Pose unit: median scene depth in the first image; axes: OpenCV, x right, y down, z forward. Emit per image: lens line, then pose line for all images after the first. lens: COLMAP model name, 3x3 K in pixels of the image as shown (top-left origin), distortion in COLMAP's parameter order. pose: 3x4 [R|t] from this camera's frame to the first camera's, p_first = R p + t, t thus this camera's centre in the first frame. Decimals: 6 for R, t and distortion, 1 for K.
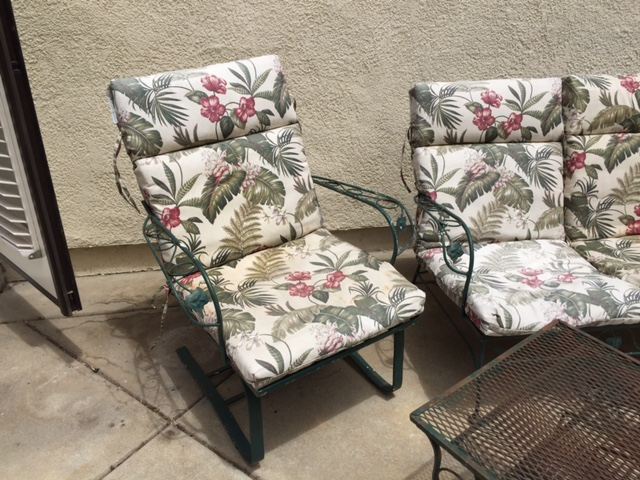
lens RADIAL K [[552.9, 0, 316.8], [0, 552.9, 239.0], [0, 0, 1]] dist [0.083449, -0.114052]
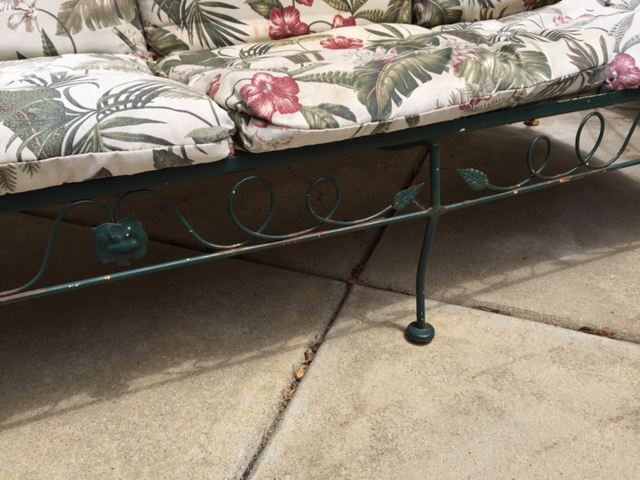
lens RADIAL K [[552.9, 0, 320.0], [0, 552.9, 235.6], [0, 0, 1]] dist [0.083449, -0.114052]
pose [[0.966058, -0.148473, 0.211396, 0.509401], [0.140545, 0.988701, 0.052130, 0.161407], [-0.216747, -0.020650, 0.976009, 0.552095]]
